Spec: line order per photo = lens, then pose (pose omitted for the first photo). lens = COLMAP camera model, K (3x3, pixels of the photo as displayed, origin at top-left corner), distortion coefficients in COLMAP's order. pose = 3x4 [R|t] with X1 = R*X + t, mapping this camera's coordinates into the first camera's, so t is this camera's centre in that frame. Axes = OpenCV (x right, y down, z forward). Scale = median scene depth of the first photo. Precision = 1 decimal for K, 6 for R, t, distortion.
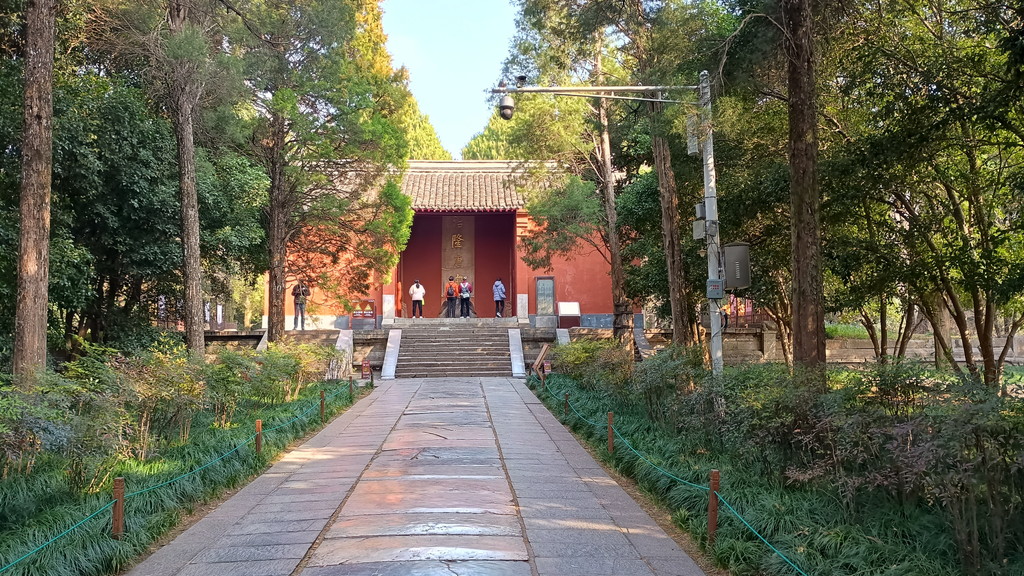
lens RADIAL K [[850.5, 0, 510.1], [0, 850.5, 288.0], [0, 0, 1]] dist [0.059818, -0.029148]
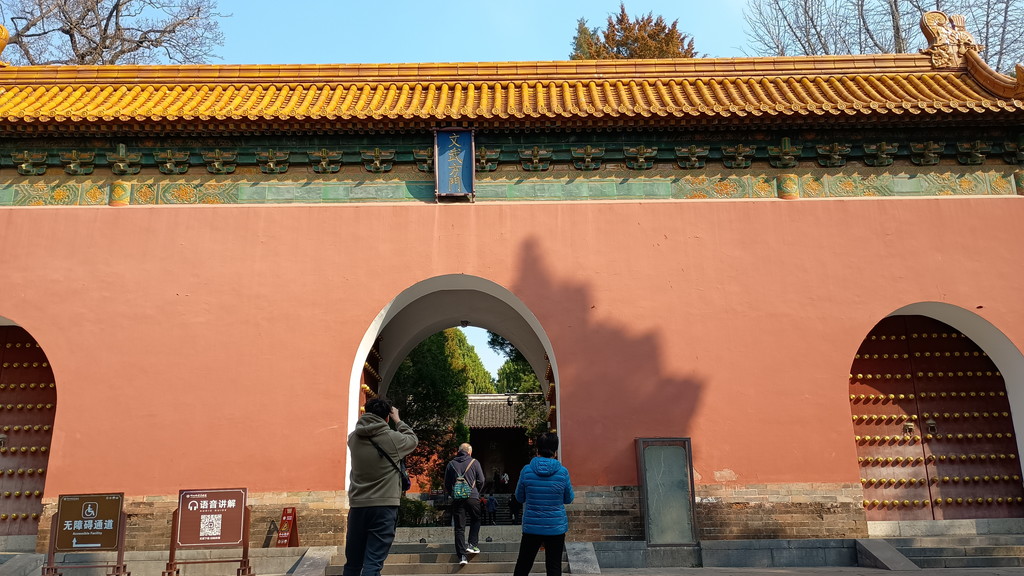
lens RADIAL K [[850.5, 0, 503.7], [0, 850.5, 287.1], [0, 0, 1]] dist [0.059818, -0.029148]
pose [[0.998382, -0.020482, -0.053051, 0.057800], [0.008353, 0.975583, -0.219470, 0.008038], [0.056251, 0.218672, 0.974176, -0.755641]]
